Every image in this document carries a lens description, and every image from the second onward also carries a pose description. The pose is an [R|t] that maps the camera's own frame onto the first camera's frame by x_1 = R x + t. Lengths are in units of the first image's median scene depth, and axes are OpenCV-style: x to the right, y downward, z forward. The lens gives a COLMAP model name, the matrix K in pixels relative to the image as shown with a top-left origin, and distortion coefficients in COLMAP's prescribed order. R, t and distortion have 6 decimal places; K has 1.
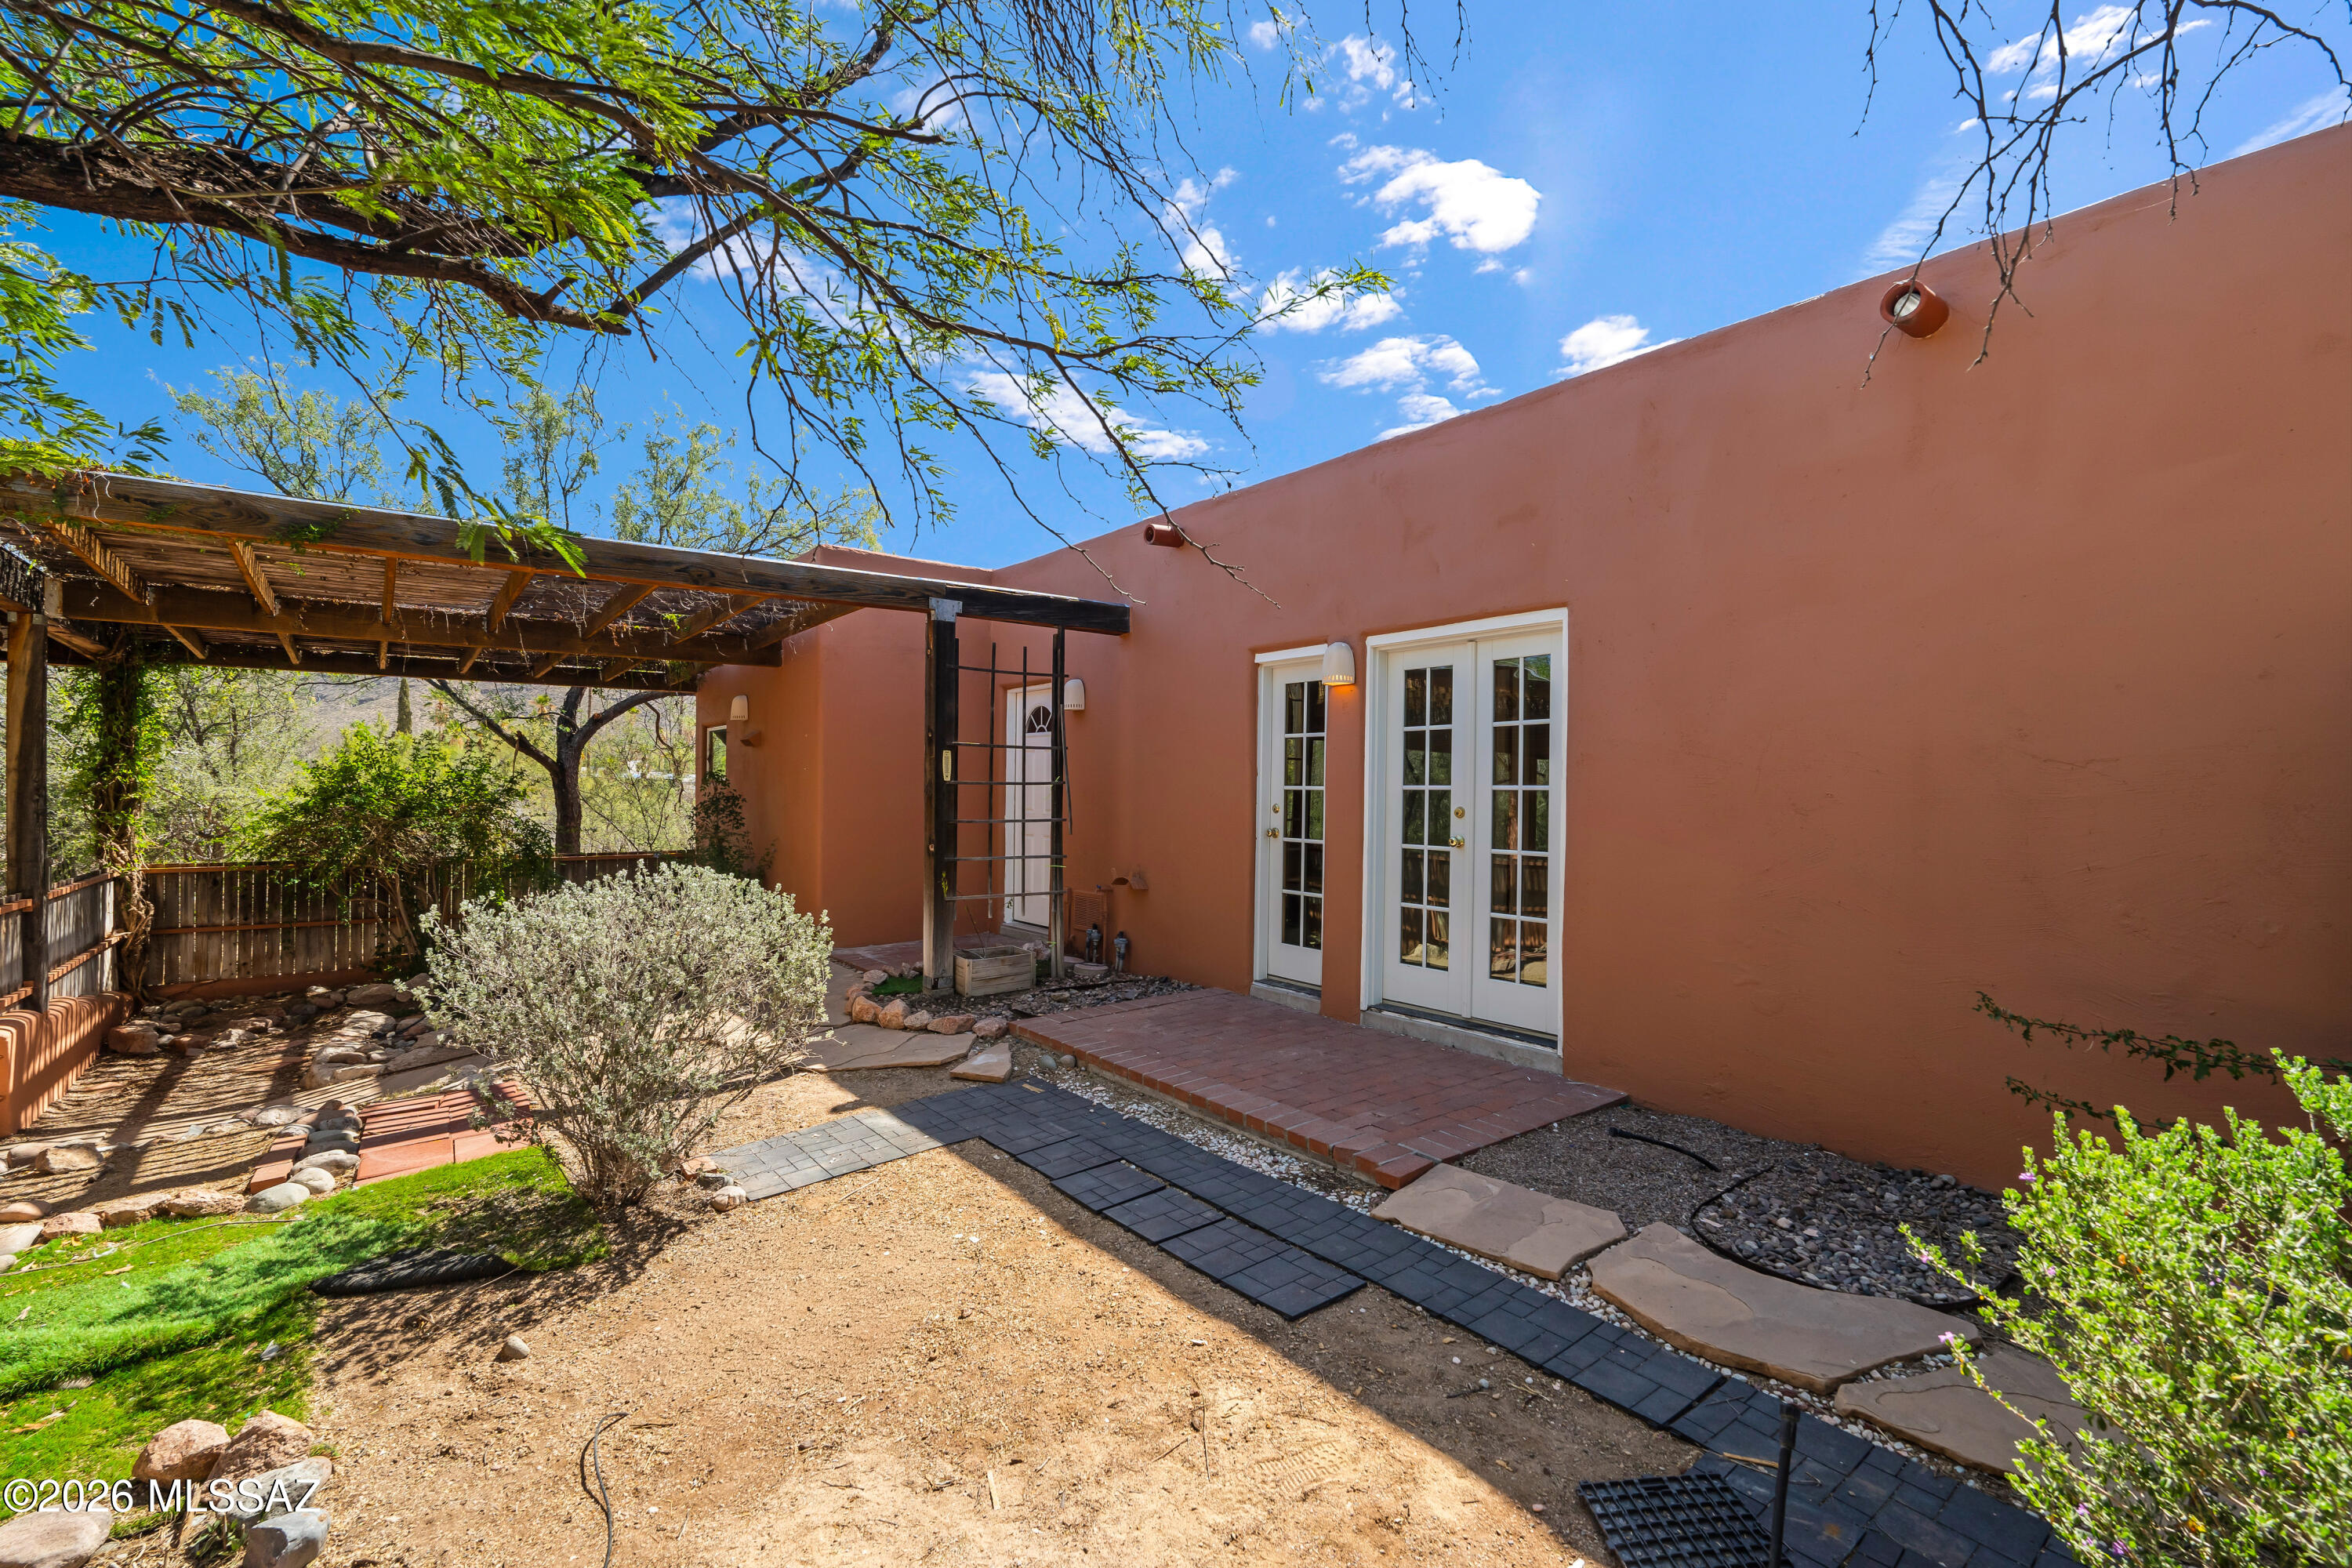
lens RADIAL K [[1022.1, 0, 1173.3], [0, 1022.1, 784.6], [0, 0, 1]] dist [-0.004797, 0.000357]
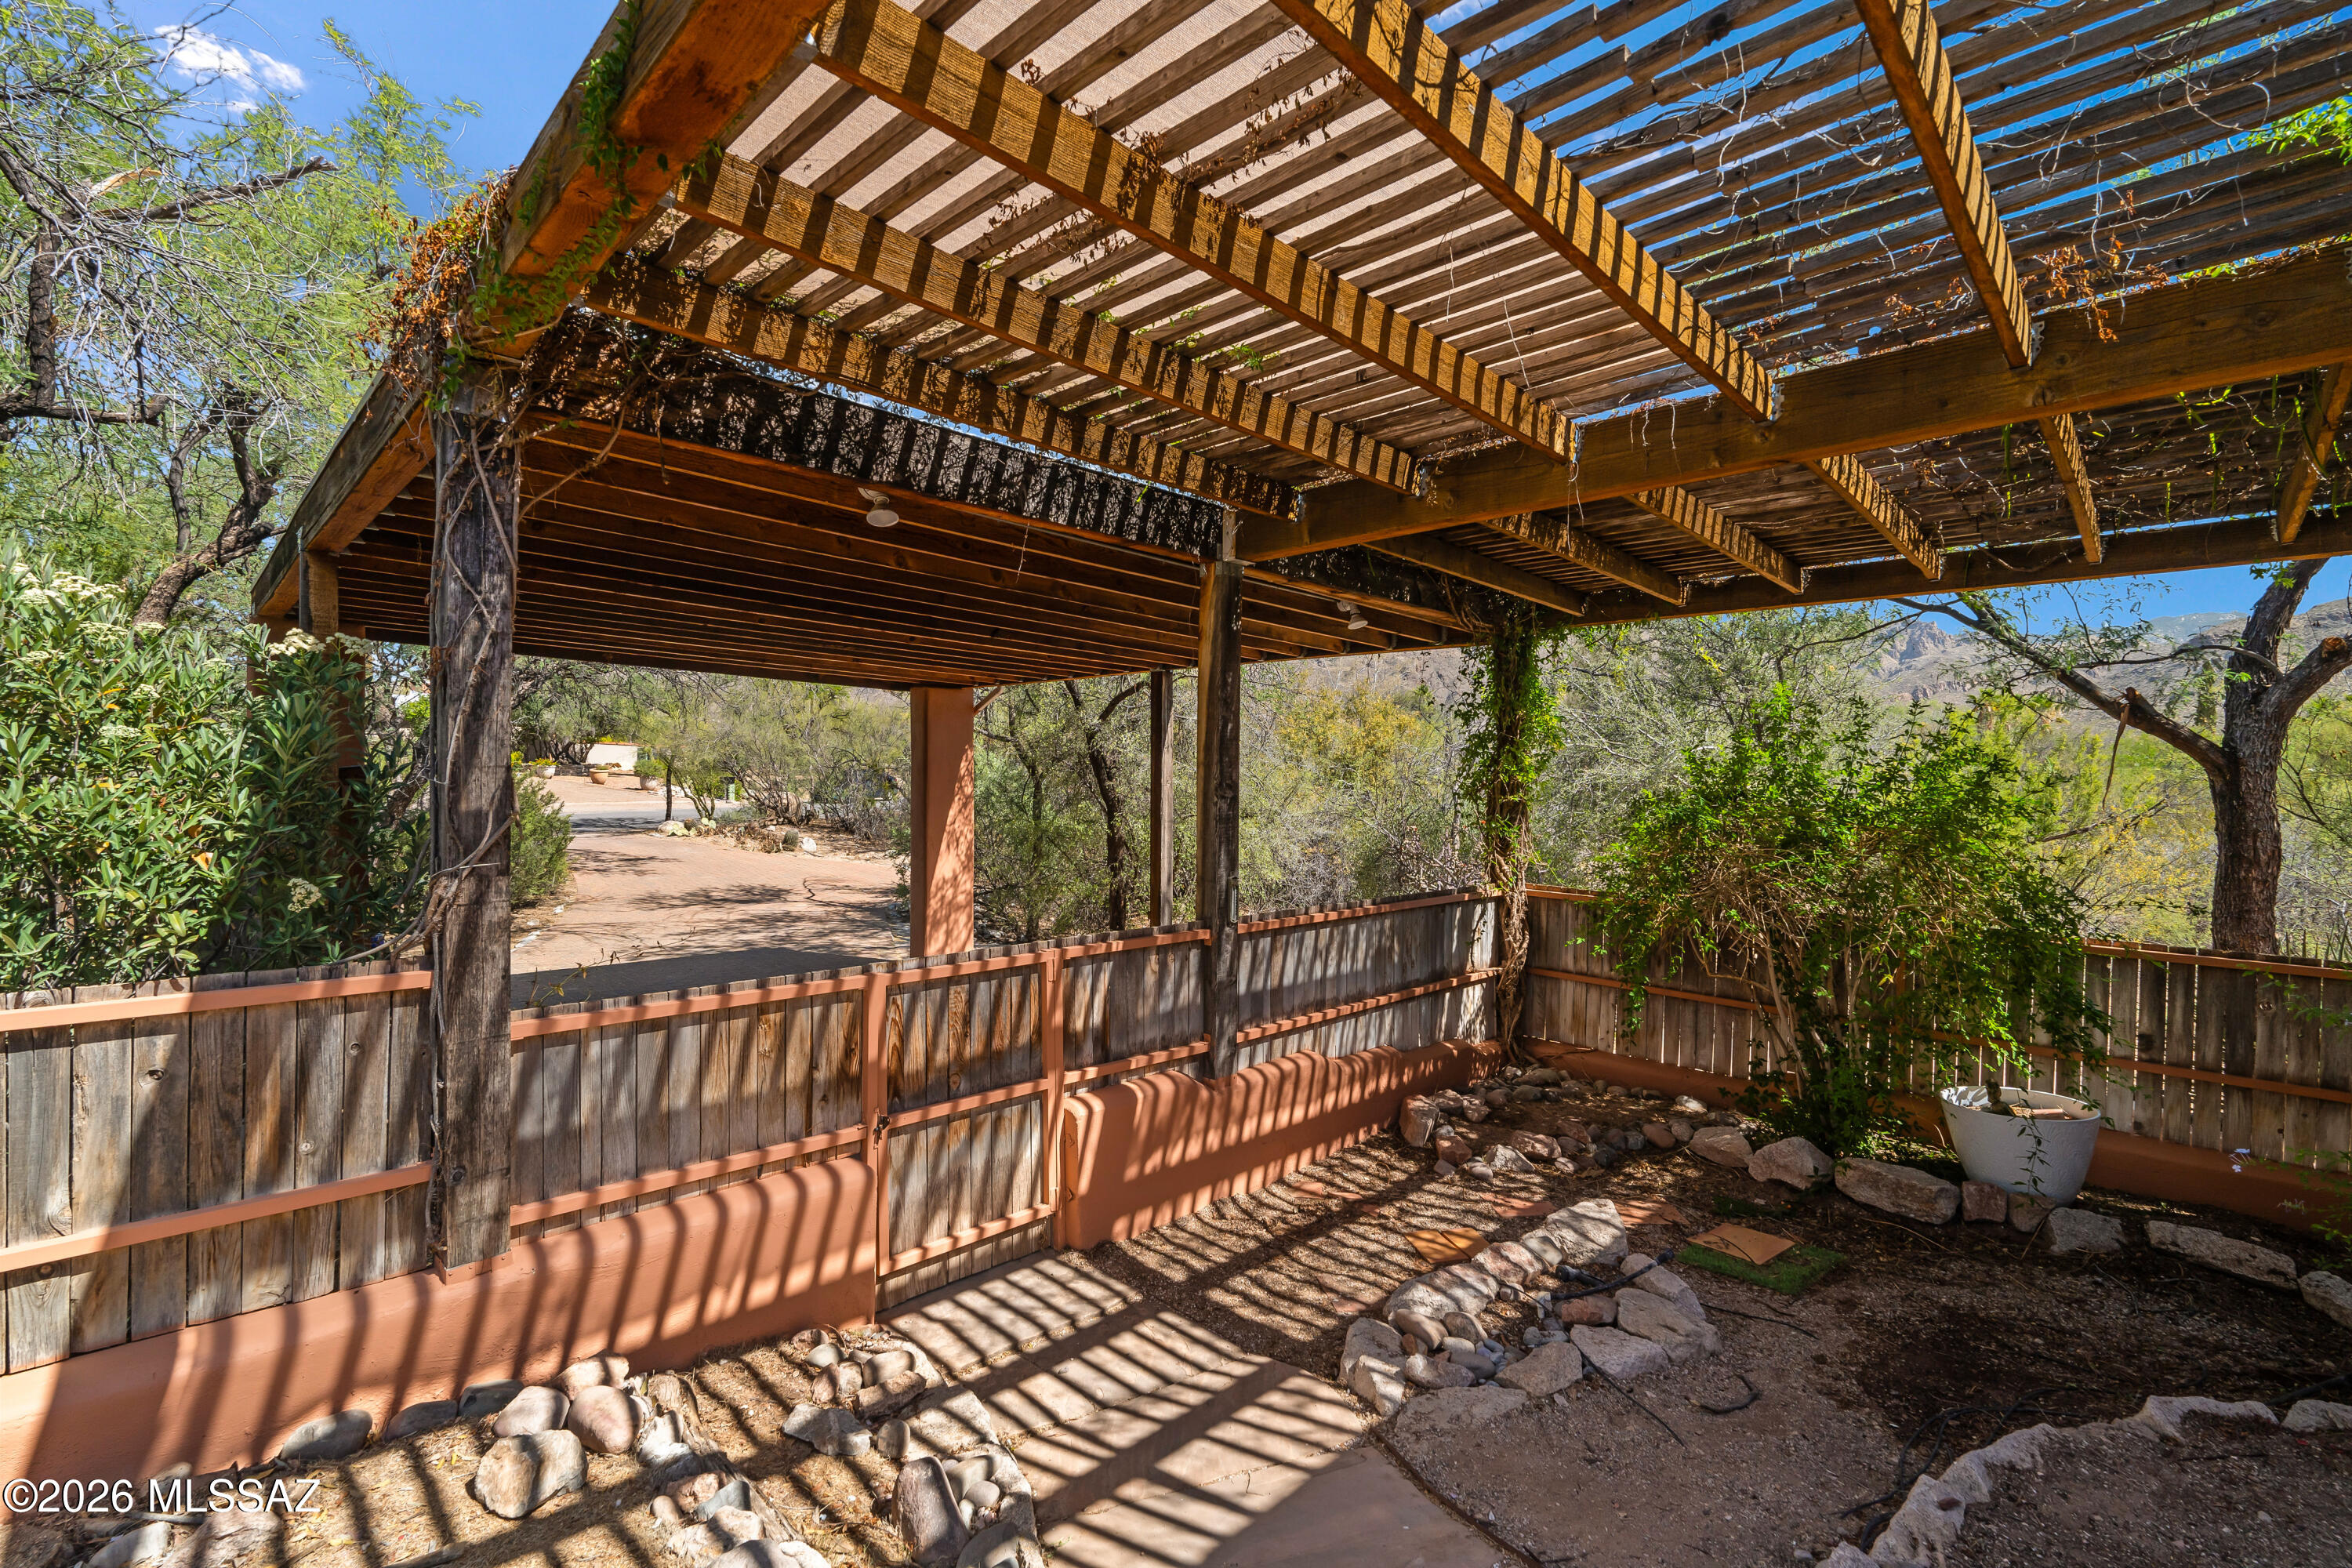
lens RADIAL K [[1022.1, 0, 1165.2], [0, 1022.1, 787.5], [0, 0, 1]] dist [-0.004797, 0.000357]
pose [[0.124289, 0.009105, -0.992204, -0.311148], [-0.008626, 0.999930, 0.008095, -0.001829], [0.992209, 0.007553, 0.124359, 0.757740]]
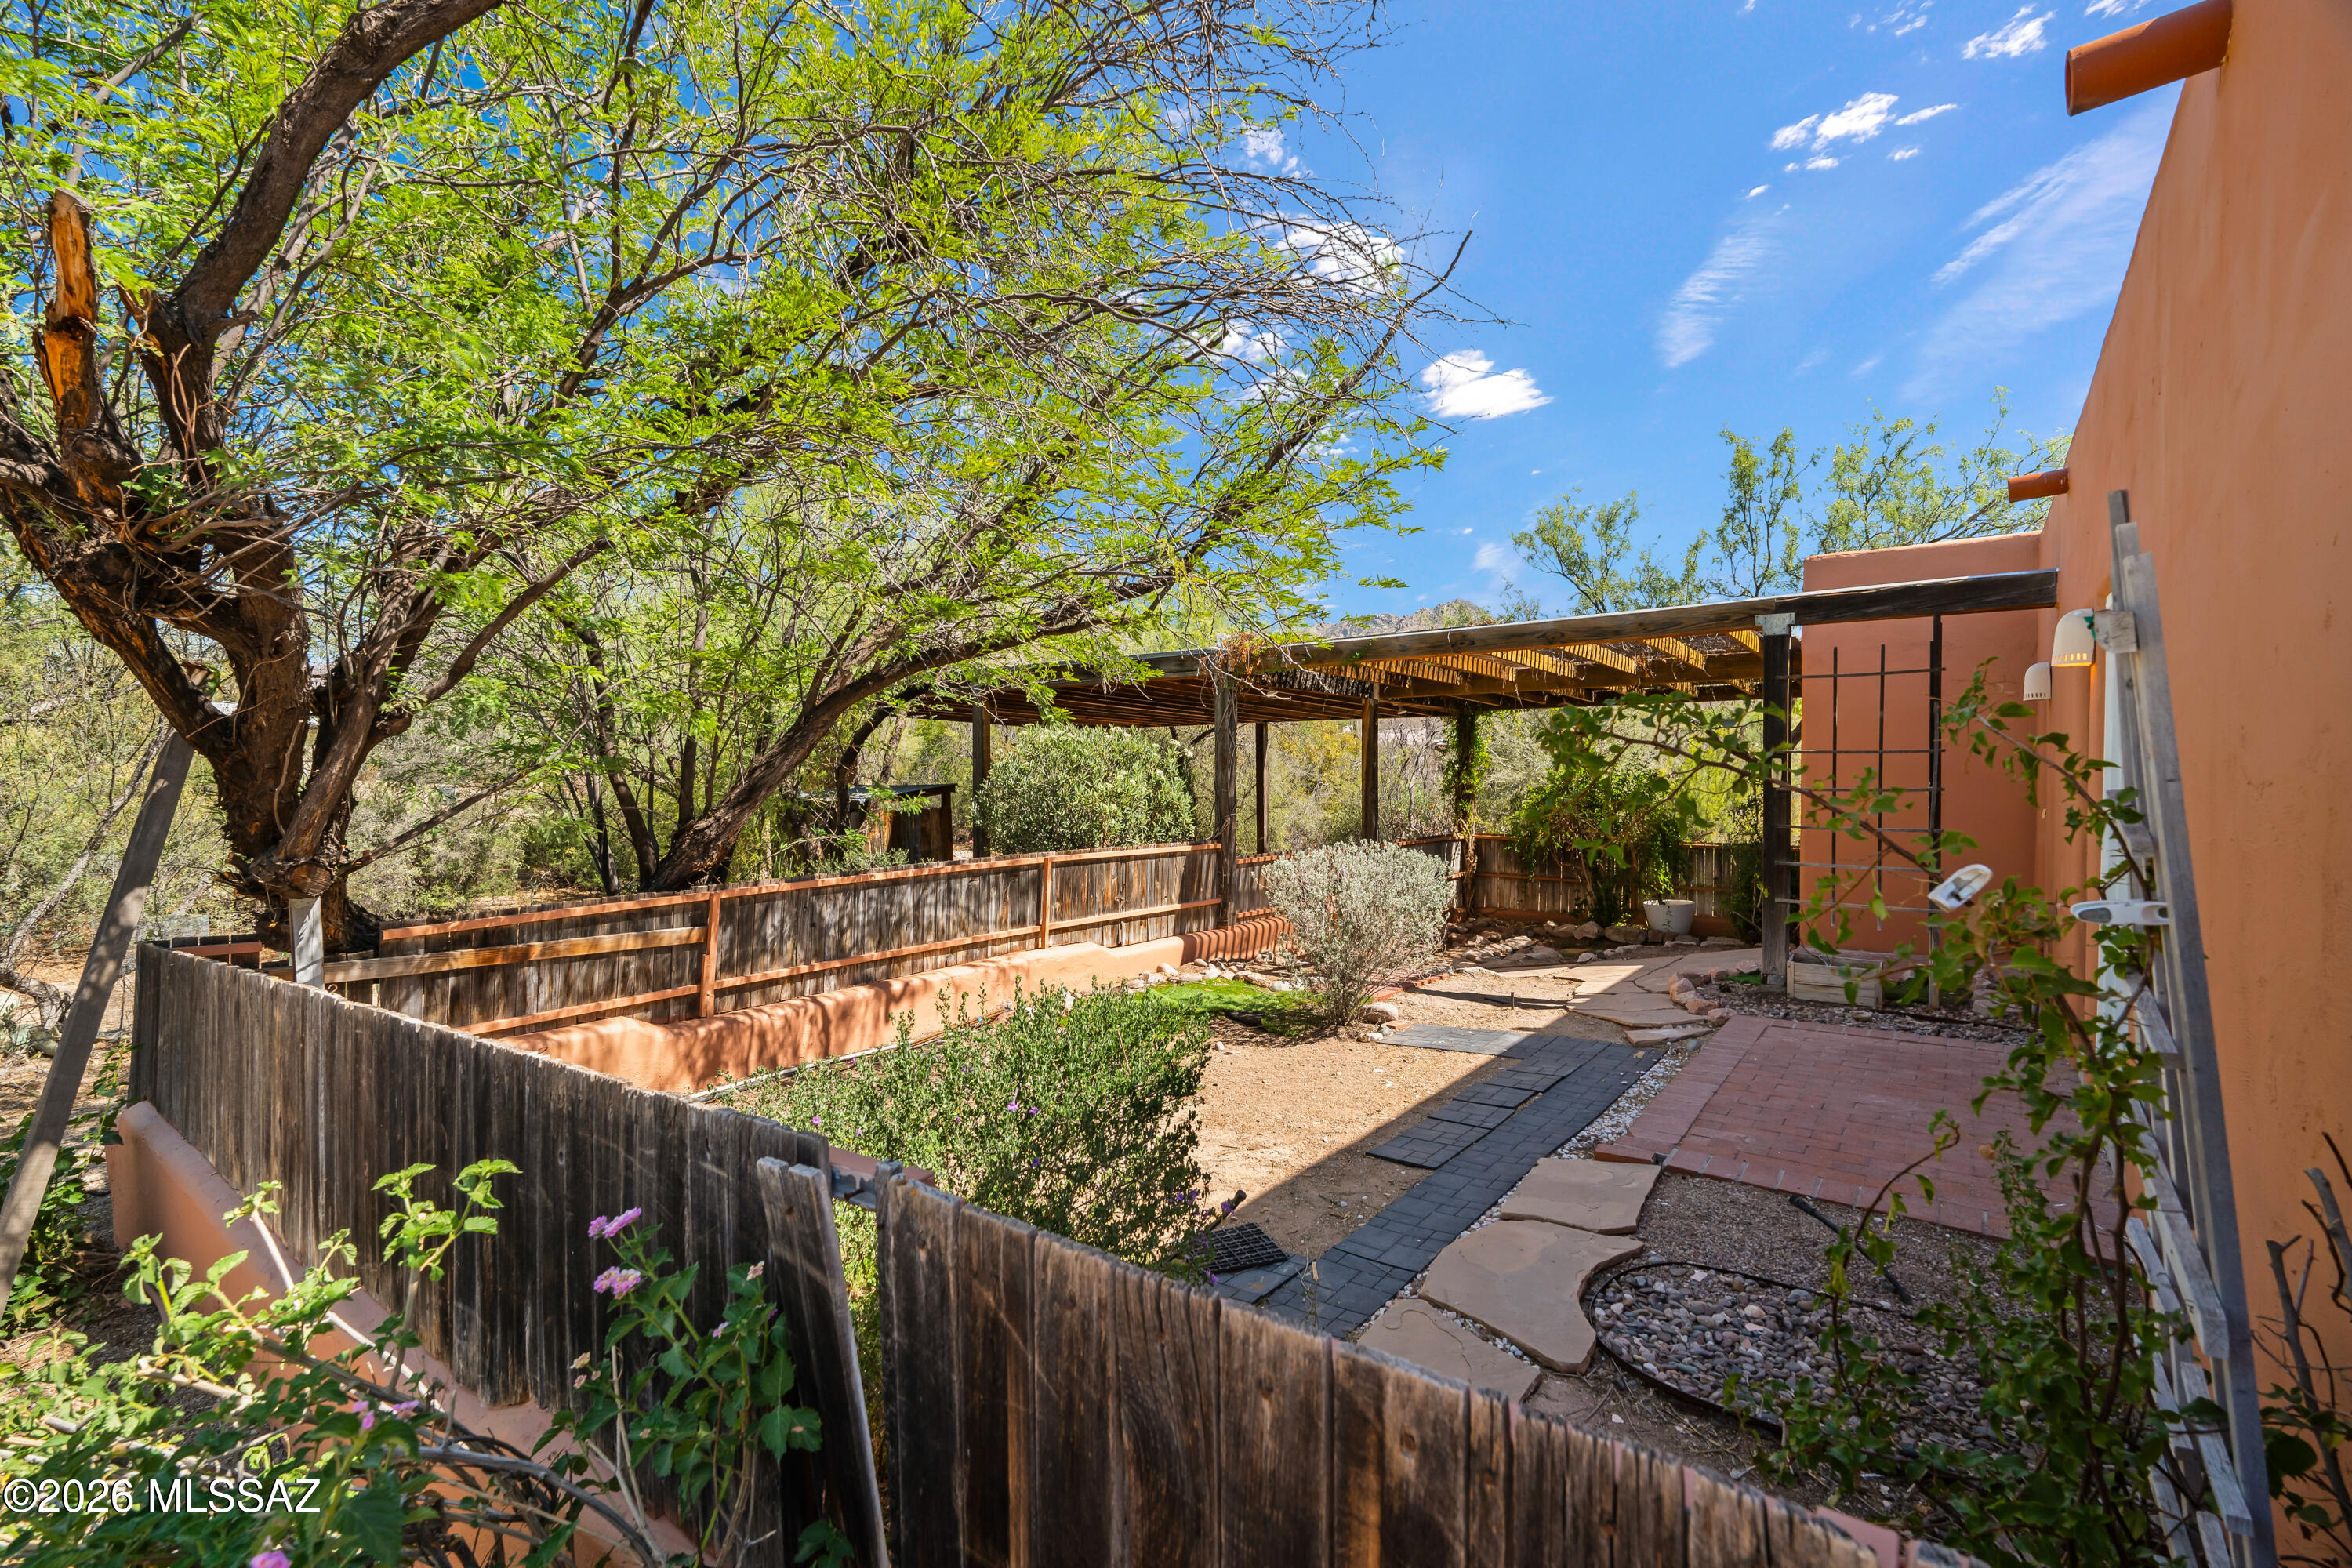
lens RADIAL K [[1022.1, 0, 1177.7], [0, 1022.1, 780.3], [0, 0, 1]] dist [-0.004797, 0.000357]
pose [[0.254118, -0.000750, -0.967173, 0.582637], [0.005839, 0.999983, 0.000759, -0.013957], [0.967156, -0.005841, 0.254118, 0.132113]]
